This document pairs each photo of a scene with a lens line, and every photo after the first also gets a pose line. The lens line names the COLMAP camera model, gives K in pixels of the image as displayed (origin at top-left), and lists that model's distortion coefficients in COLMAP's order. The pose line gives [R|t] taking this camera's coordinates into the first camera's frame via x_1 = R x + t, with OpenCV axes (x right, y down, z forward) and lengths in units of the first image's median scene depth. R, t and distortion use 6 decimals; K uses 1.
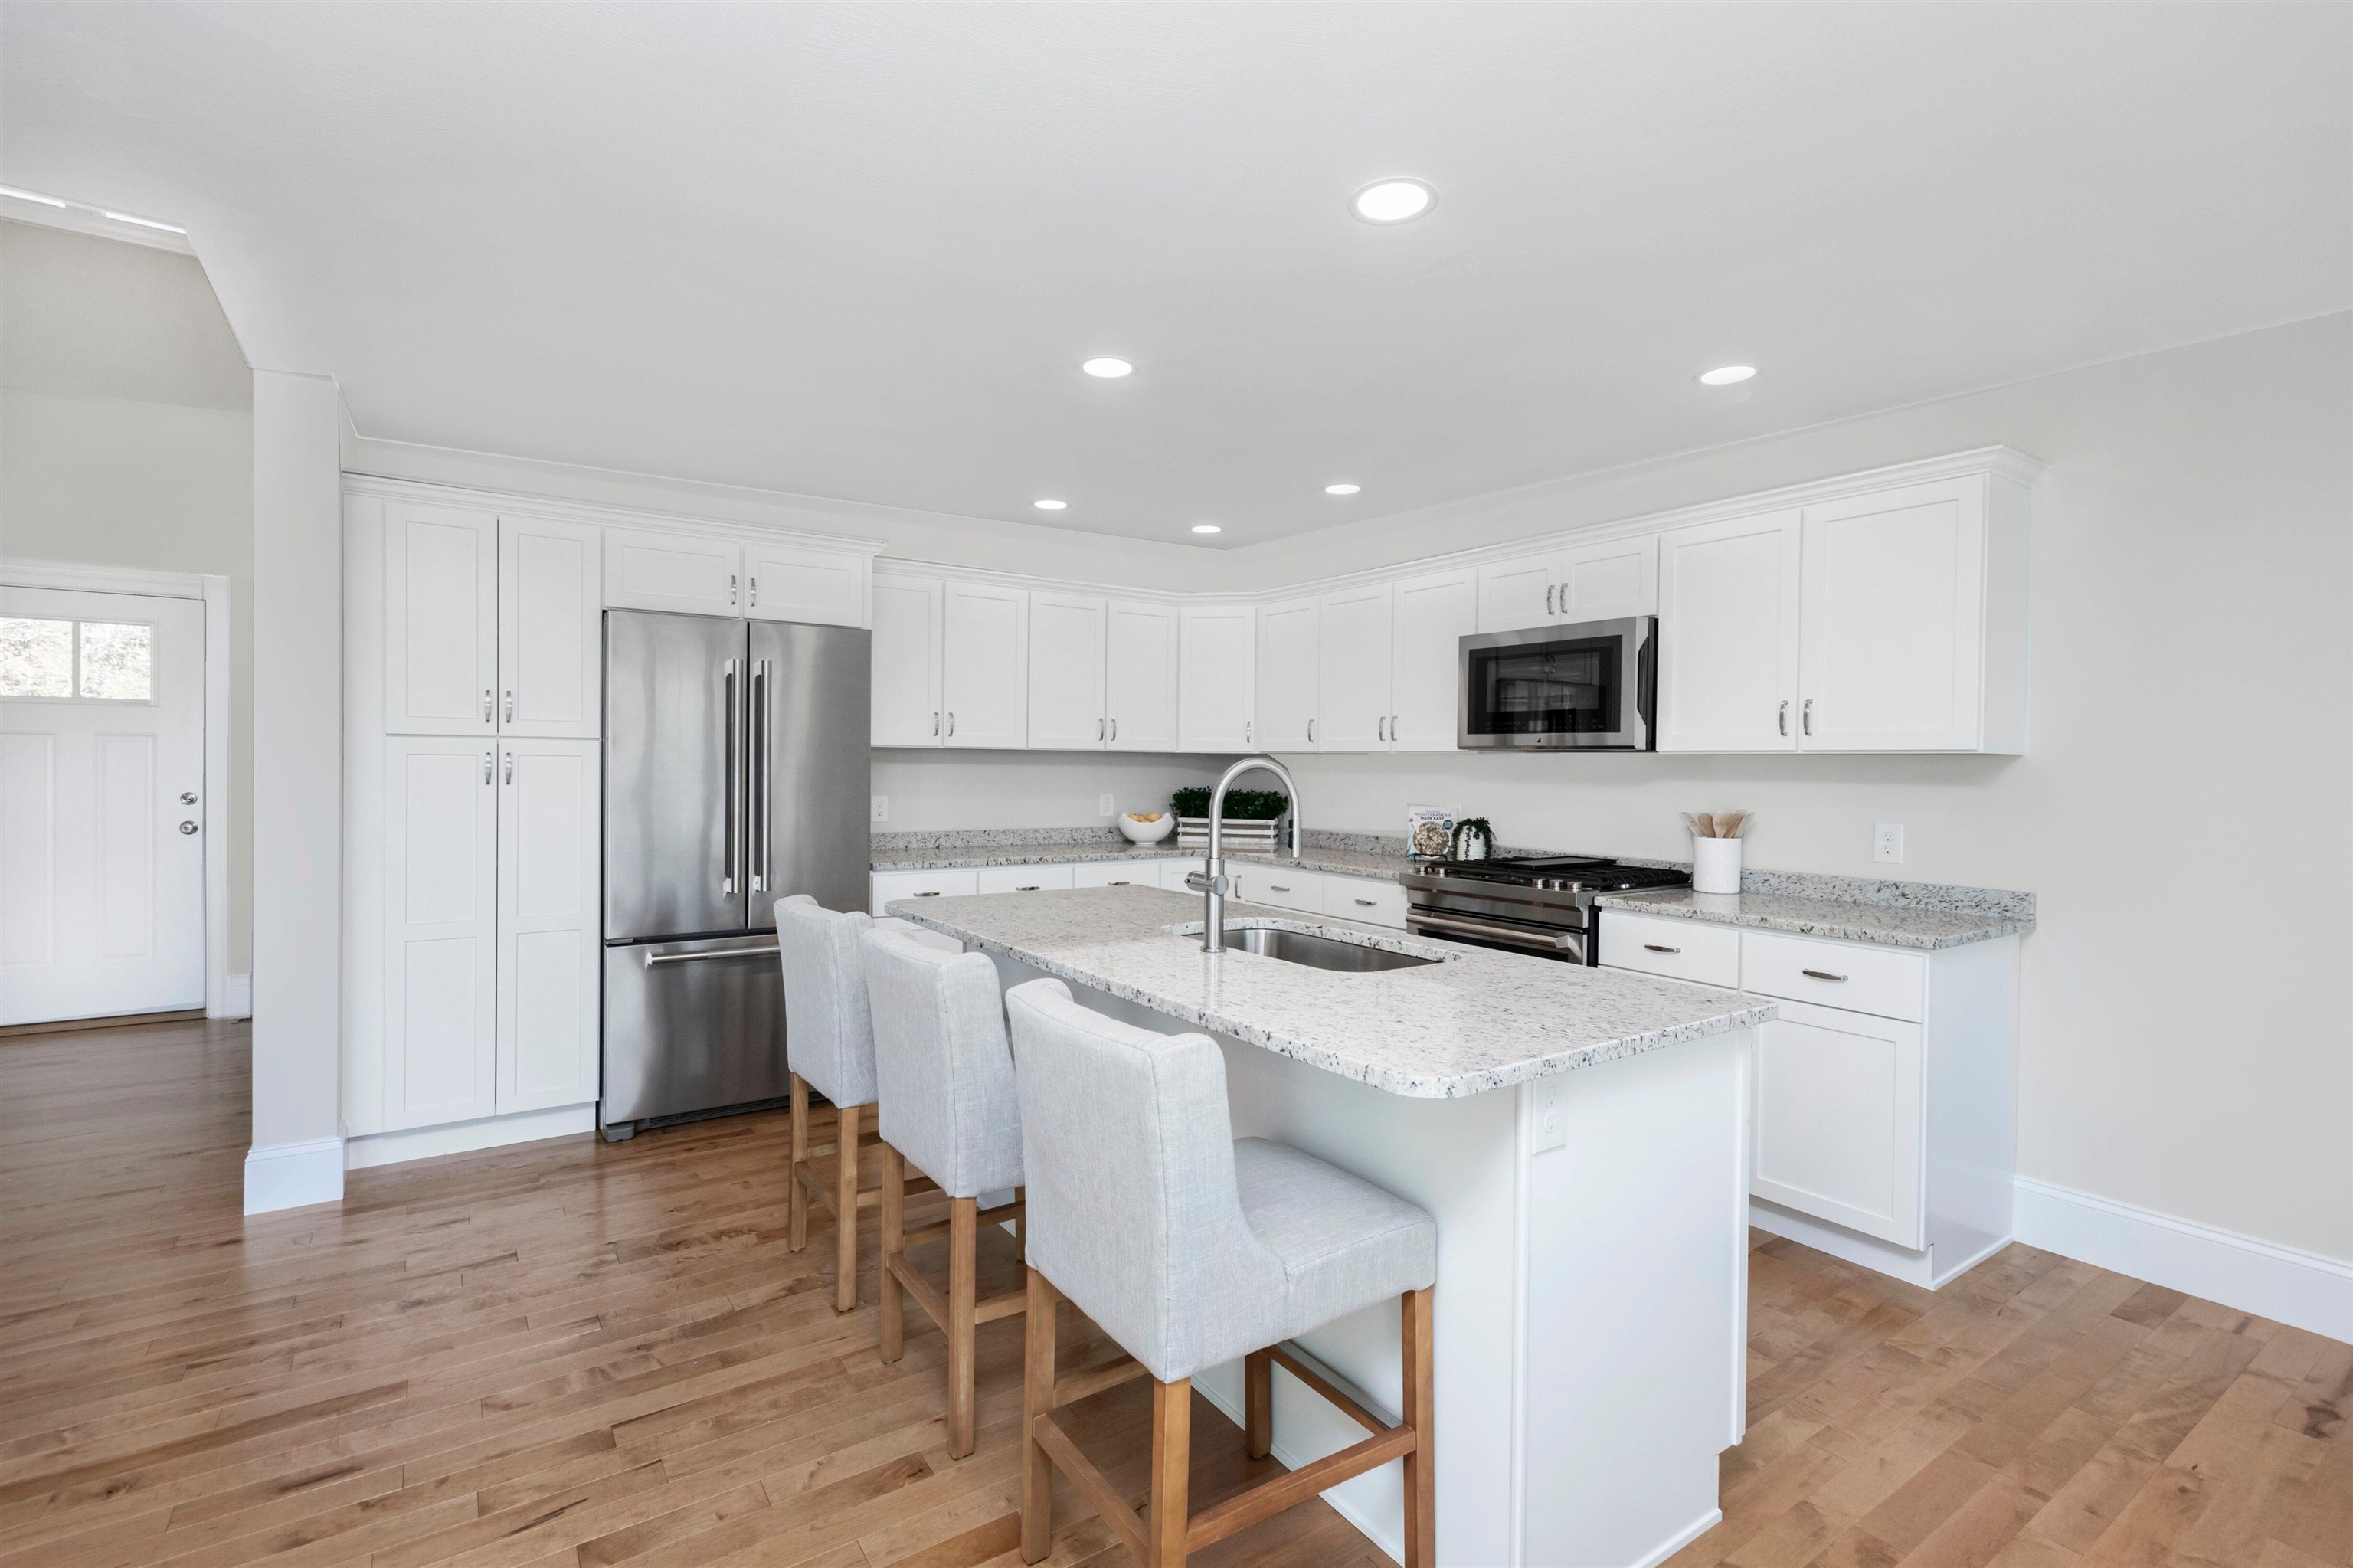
lens RADIAL K [[1058.4, 0, 1179.7], [0, 1058.4, 766.3], [0, 0, 1]] dist [0.016257, 0.000029]
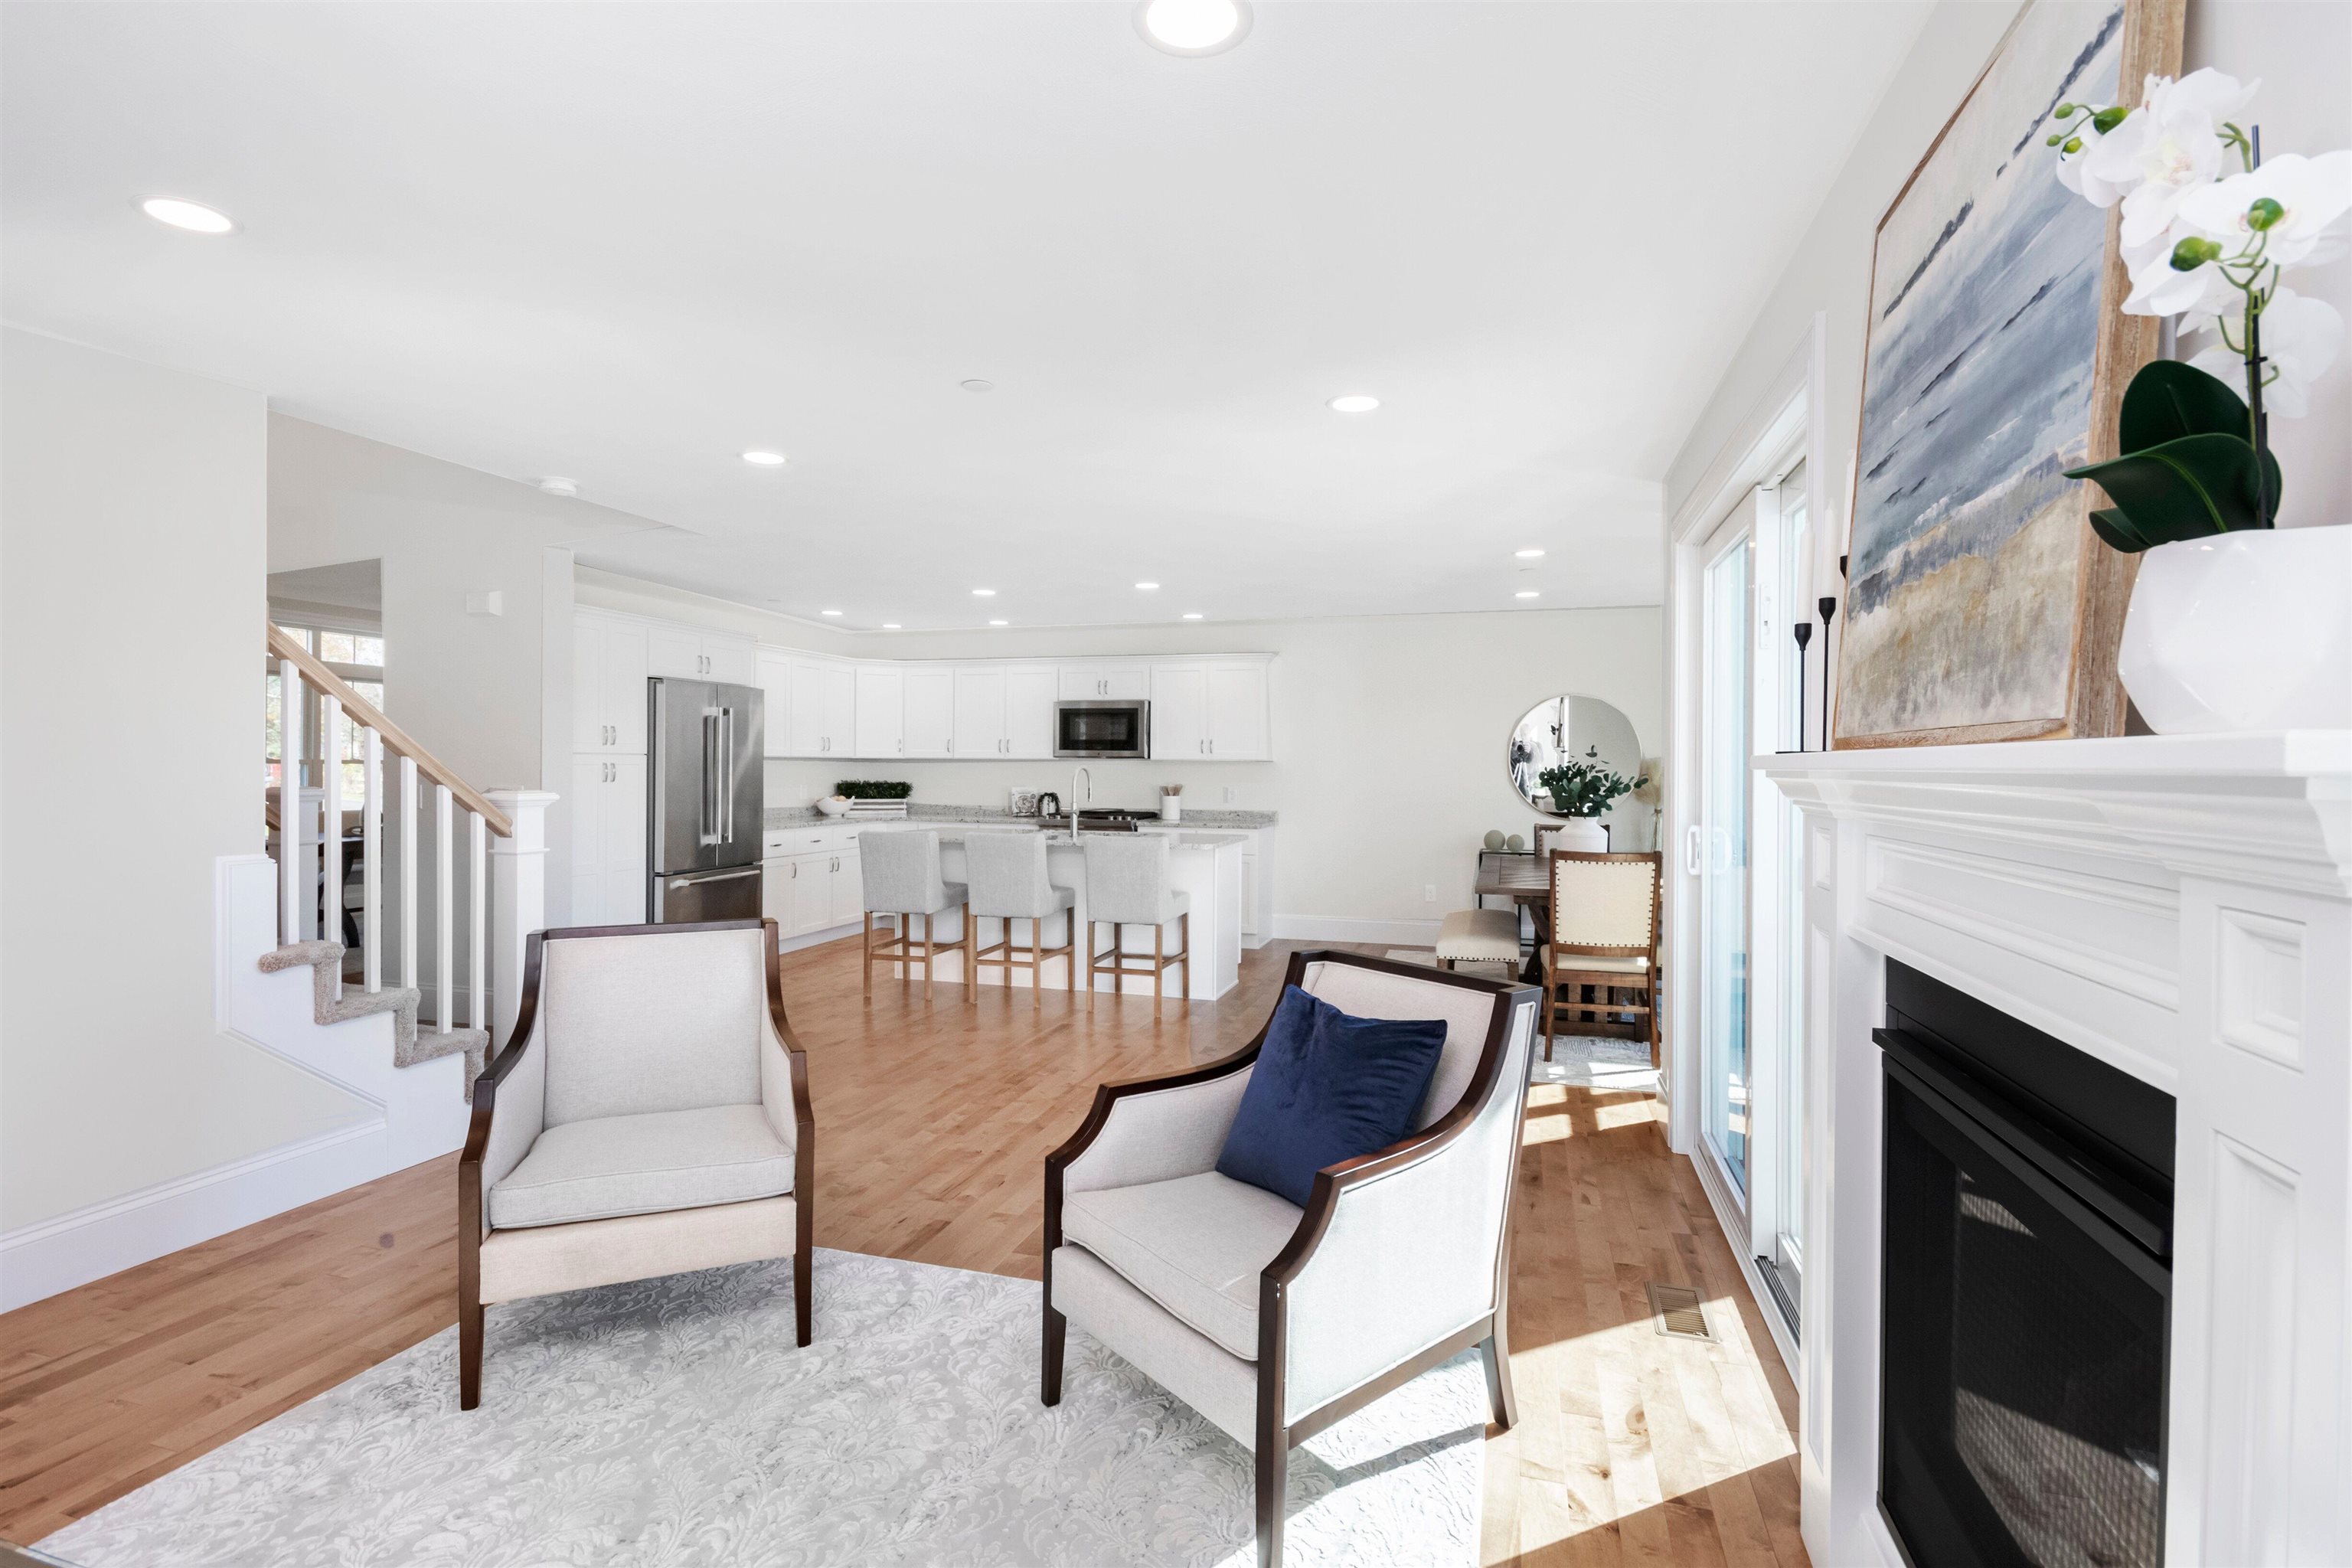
lens RADIAL K [[1066.9, 0, 1178.2], [0, 1066.9, 773.2], [0, 0, 1]] dist [0.003215, 0.000933]
pose [[0.783360, -0.011969, 0.621453, -0.853714], [0.004137, 0.999893, 0.014044, -0.014768], [-0.621554, -0.008430, 0.783326, -0.766231]]
